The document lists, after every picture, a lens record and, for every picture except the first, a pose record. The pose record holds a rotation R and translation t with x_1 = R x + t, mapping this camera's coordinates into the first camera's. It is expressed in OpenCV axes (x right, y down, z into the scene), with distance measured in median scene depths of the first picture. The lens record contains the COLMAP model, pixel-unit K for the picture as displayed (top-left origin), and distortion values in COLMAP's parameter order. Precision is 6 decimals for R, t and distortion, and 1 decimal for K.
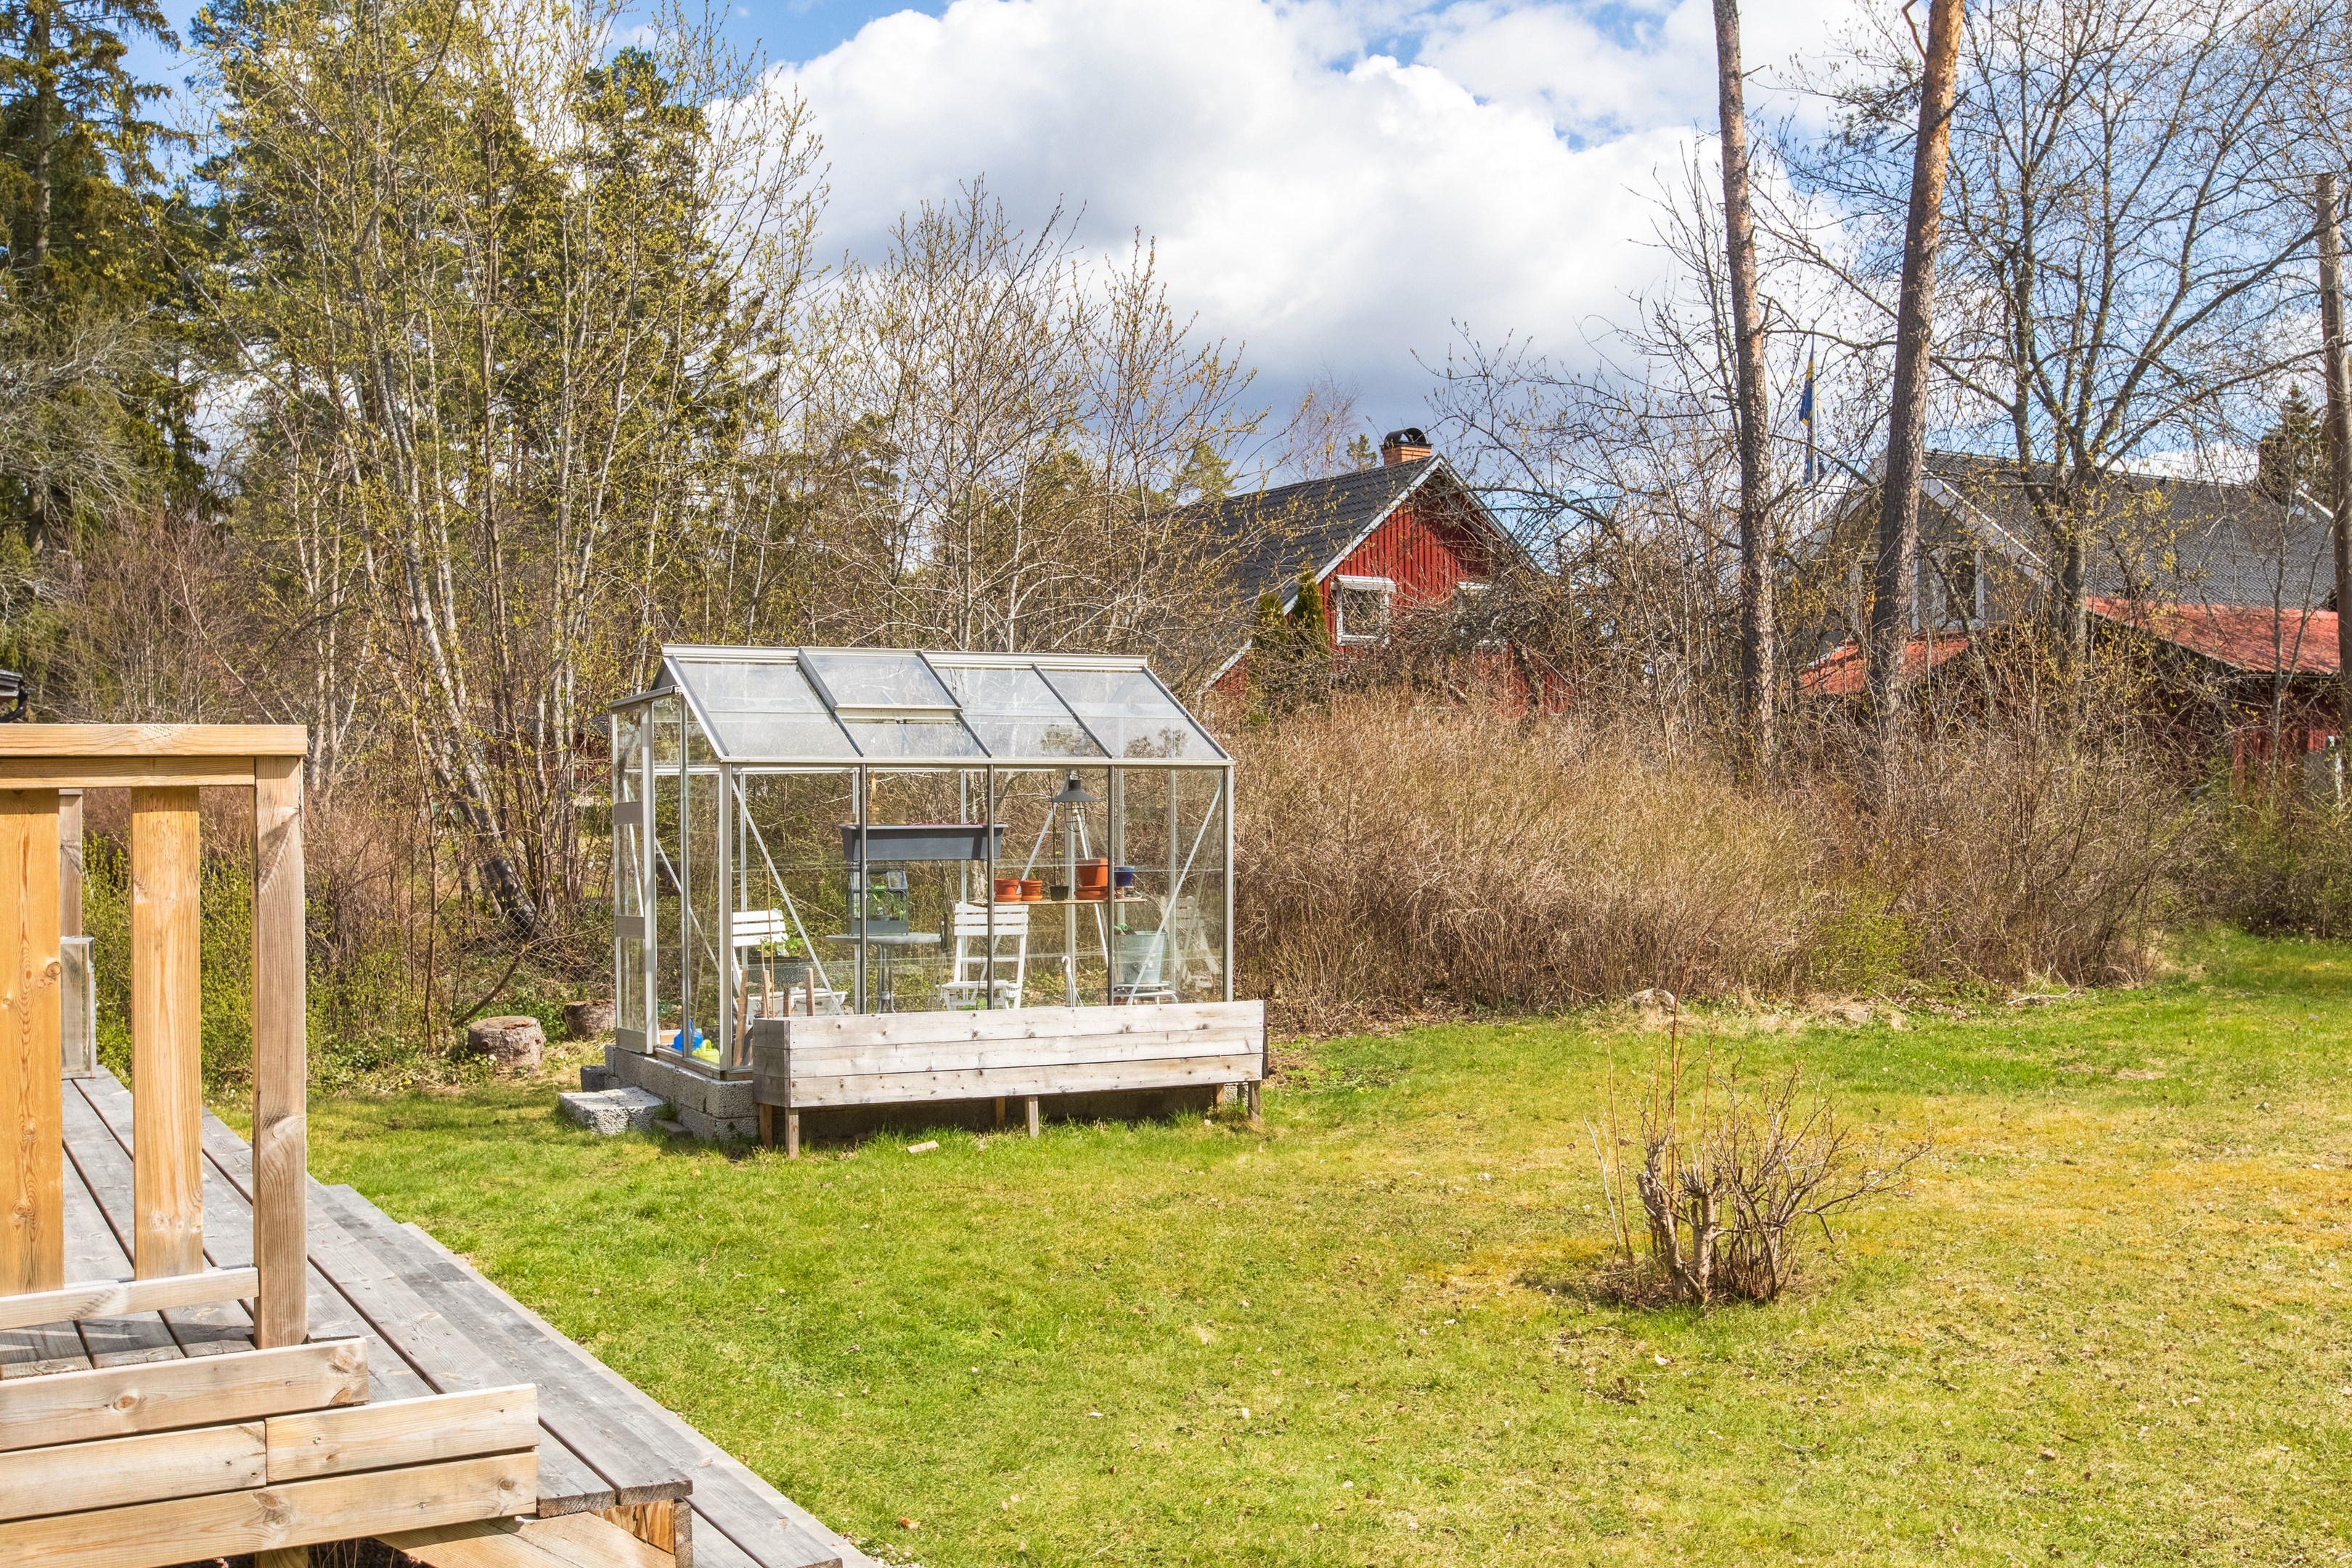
lens RADIAL K [[2261.9, 0, 1176.0], [0, 2261.9, 784.0], [0, 0, 1]] dist [-0.011405, -0.005612]
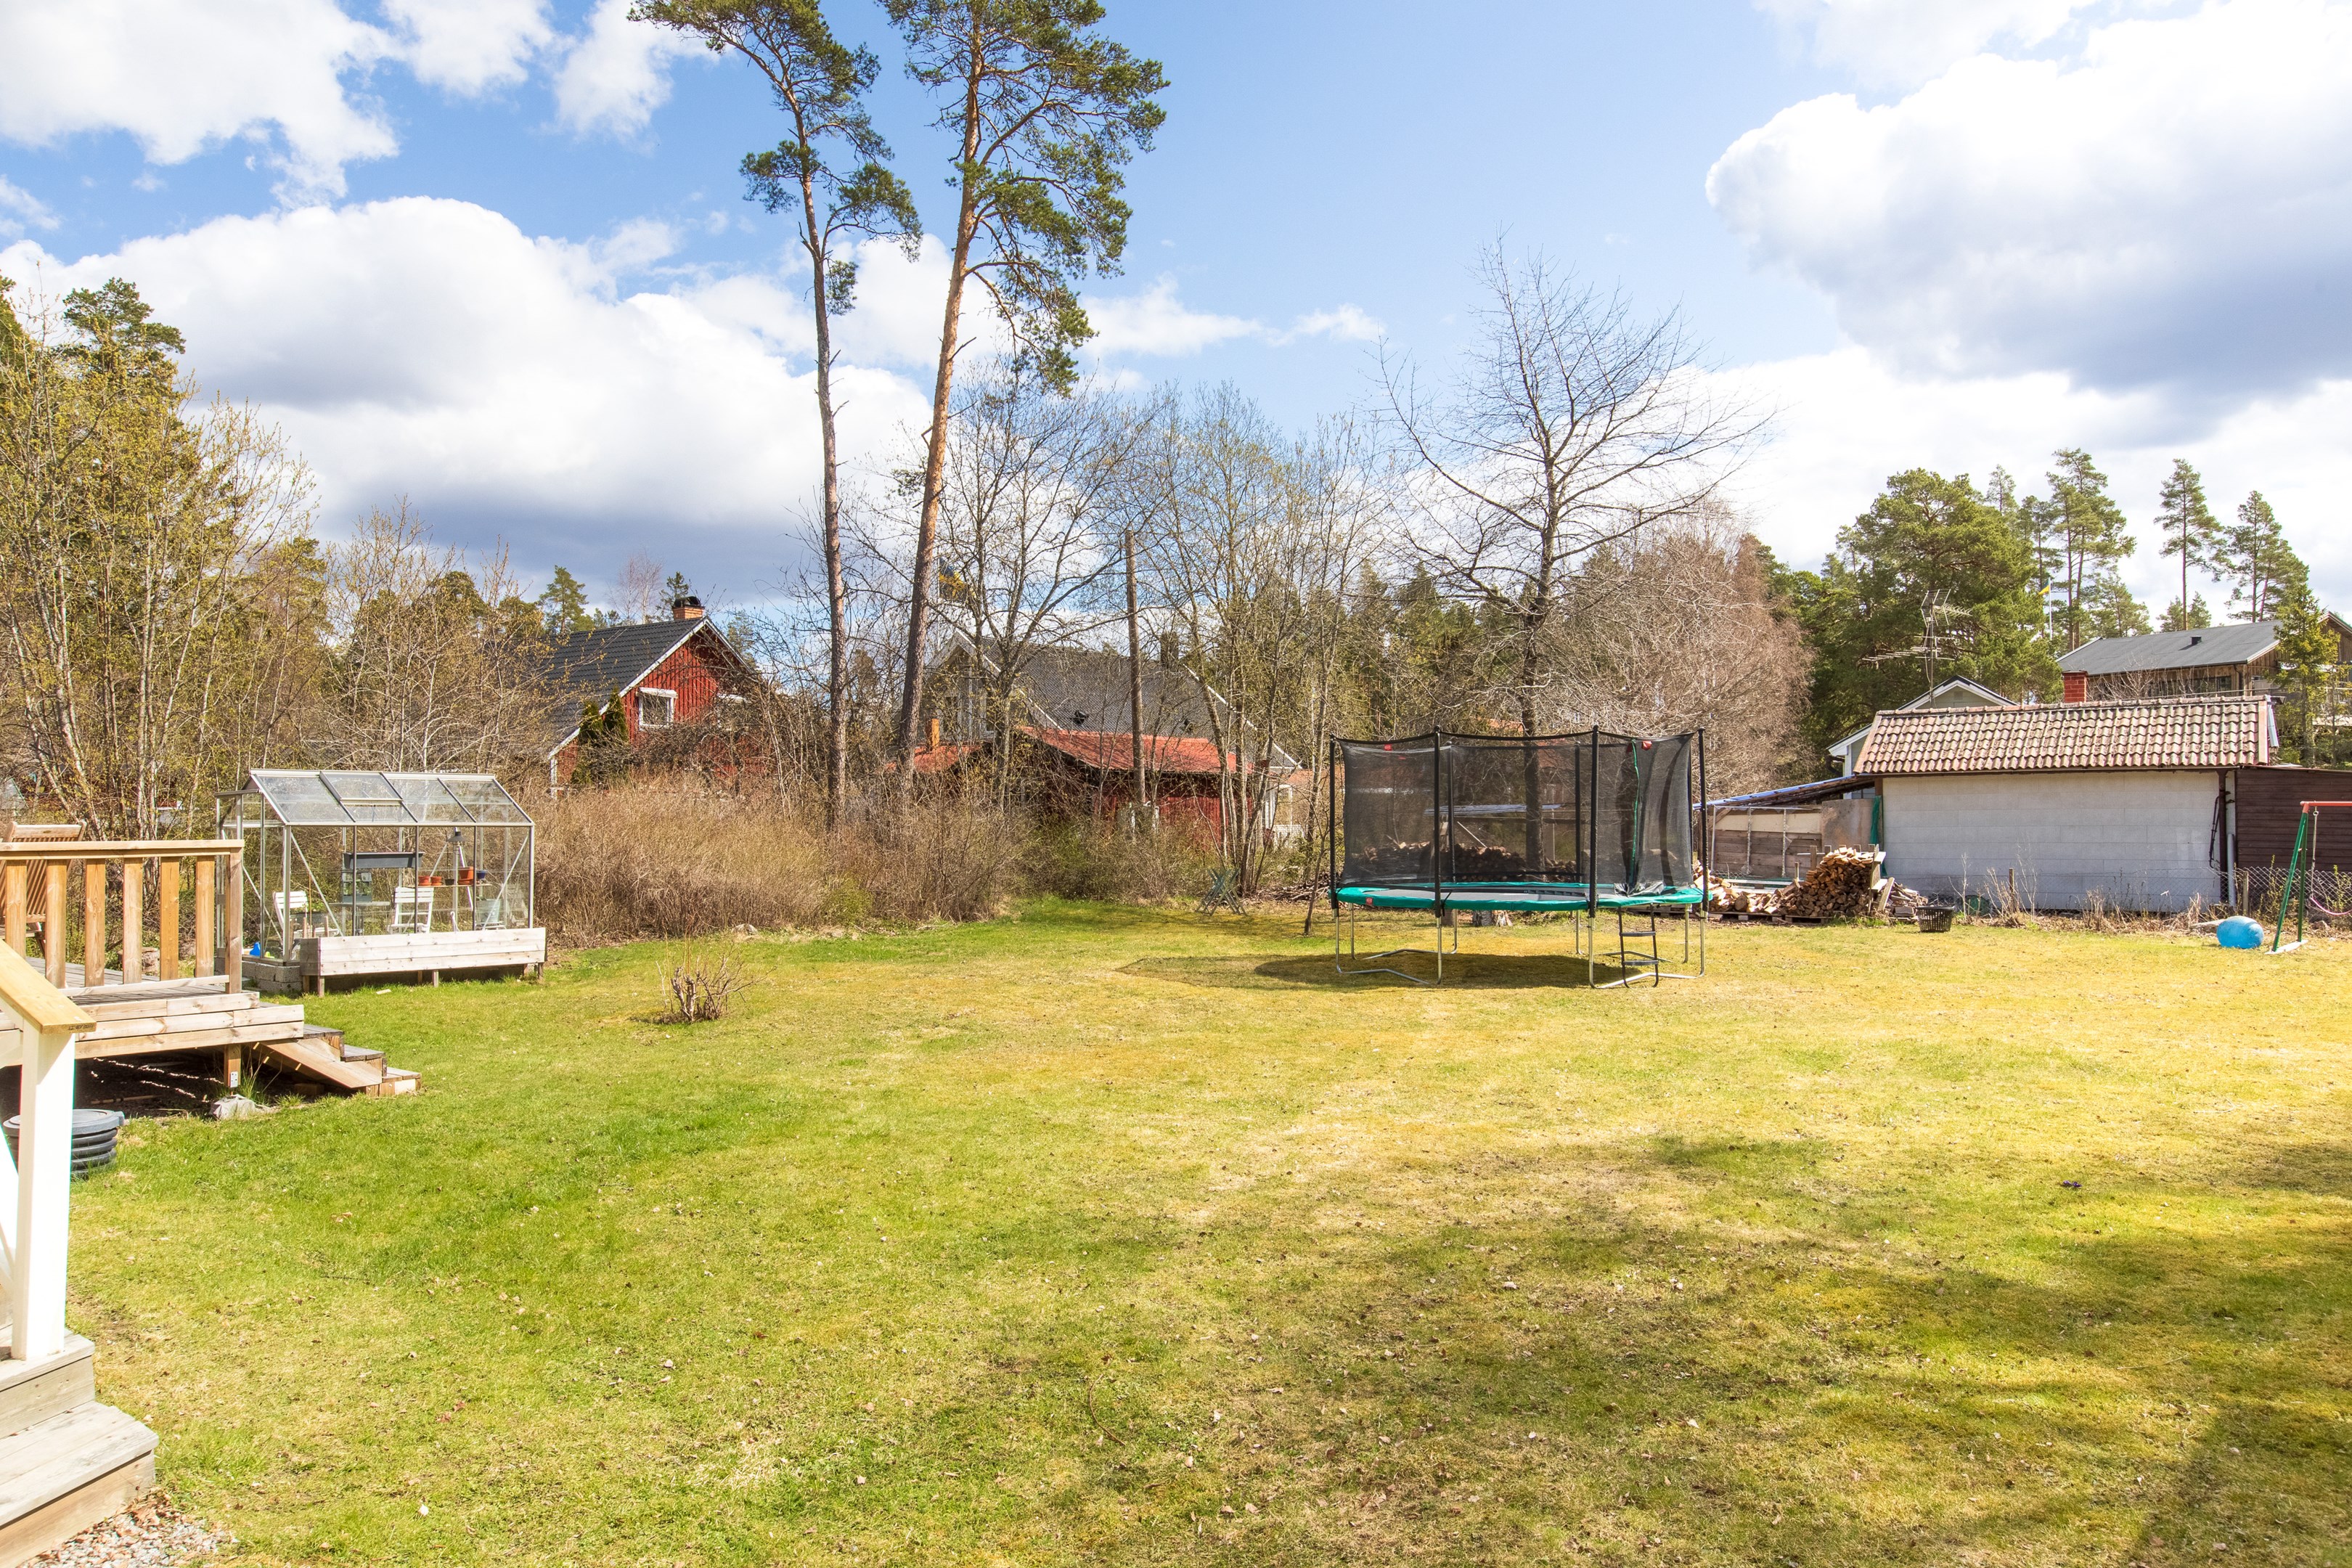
lens RADIAL K [[1583.9, 0, 1167.4], [0, 1583.9, 800.0], [0, 0, 1]] dist [0.008267, 0.001666]
pose [[0.931321, 0.012376, 0.363989, 0.034522], [-0.011055, 0.999923, -0.005712, -0.029541], [-0.364032, 0.001296, 0.931386, -0.666951]]
